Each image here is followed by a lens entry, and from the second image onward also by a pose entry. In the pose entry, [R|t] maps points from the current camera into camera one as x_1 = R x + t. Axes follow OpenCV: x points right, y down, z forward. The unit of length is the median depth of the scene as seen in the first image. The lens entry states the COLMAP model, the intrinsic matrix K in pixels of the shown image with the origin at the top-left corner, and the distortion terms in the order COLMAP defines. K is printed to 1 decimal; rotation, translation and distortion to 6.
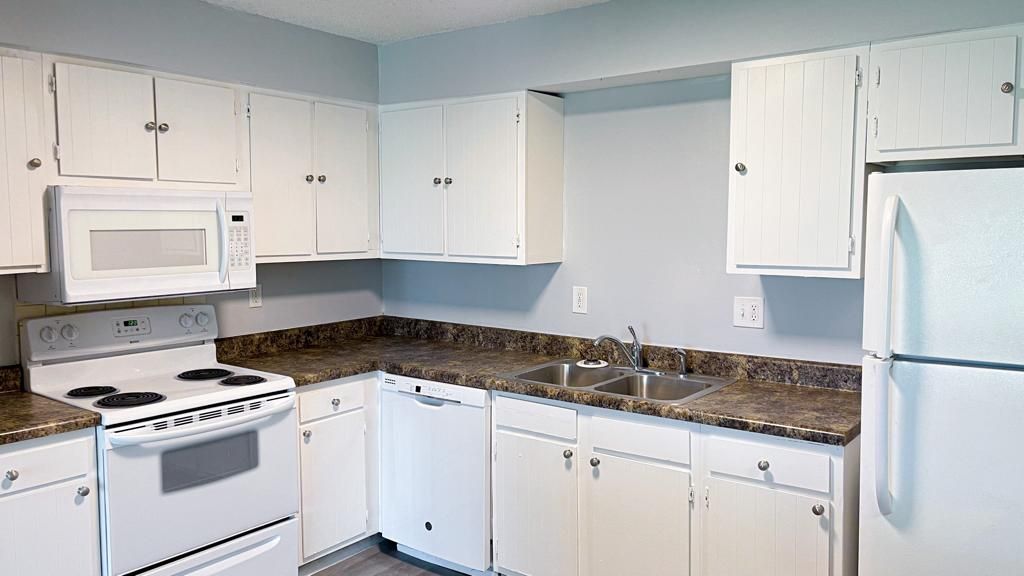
lens RADIAL K [[766.1, 0, 512.0], [0, 766.1, 288.0], [0, 0, 1]] dist [0.058592, -0.119353]
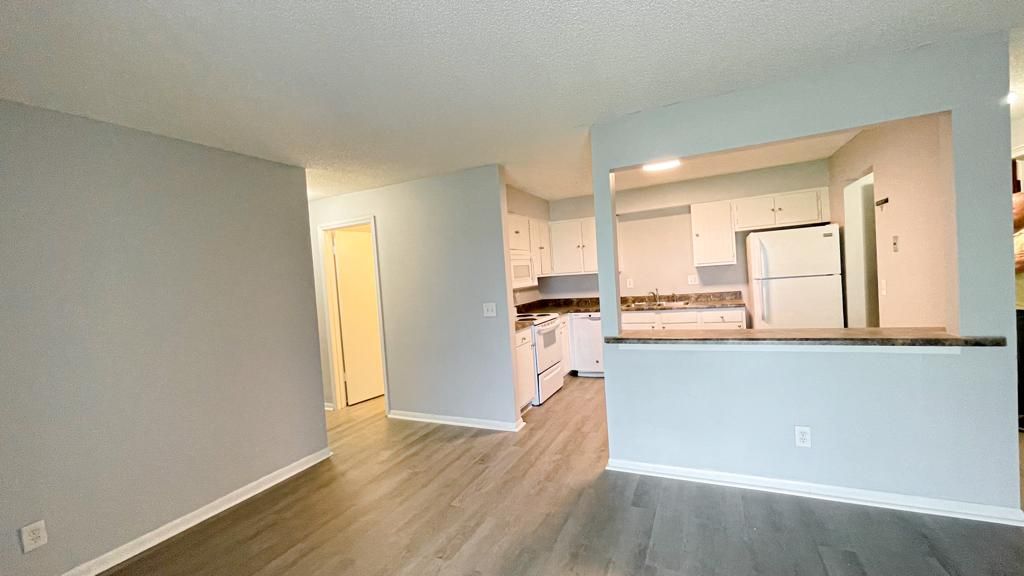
lens RADIAL K [[414.7, 0, 507.9], [0, 414.7, 291.9], [0, 0, 1]] dist [0.000359, -0.000266]
pose [[0.977713, -0.078411, 0.194752, -0.744548], [0.088570, 0.995098, -0.044003, 0.083258], [-0.190347, 0.060271, 0.979865, -0.514029]]
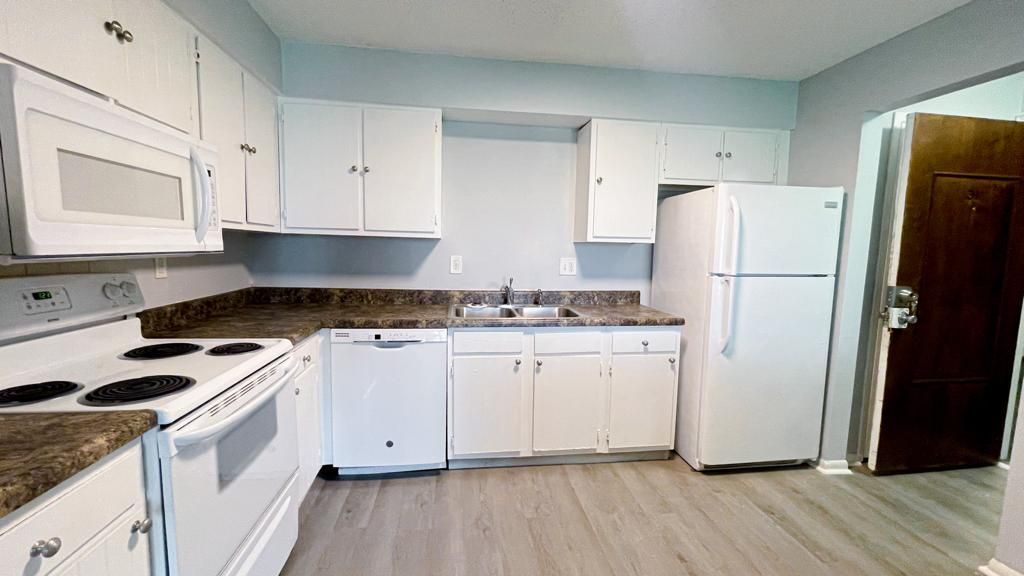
lens RADIAL K [[414.7, 0, 507.9], [0, 414.7, 291.9], [0, 0, 1]] dist [0.000359, -0.000266]
pose [[0.713413, -0.057289, 0.698398, -0.436775], [0.037092, 0.998343, 0.044003, 0.039705], [-0.699761, -0.005487, 0.714356, 0.391038]]
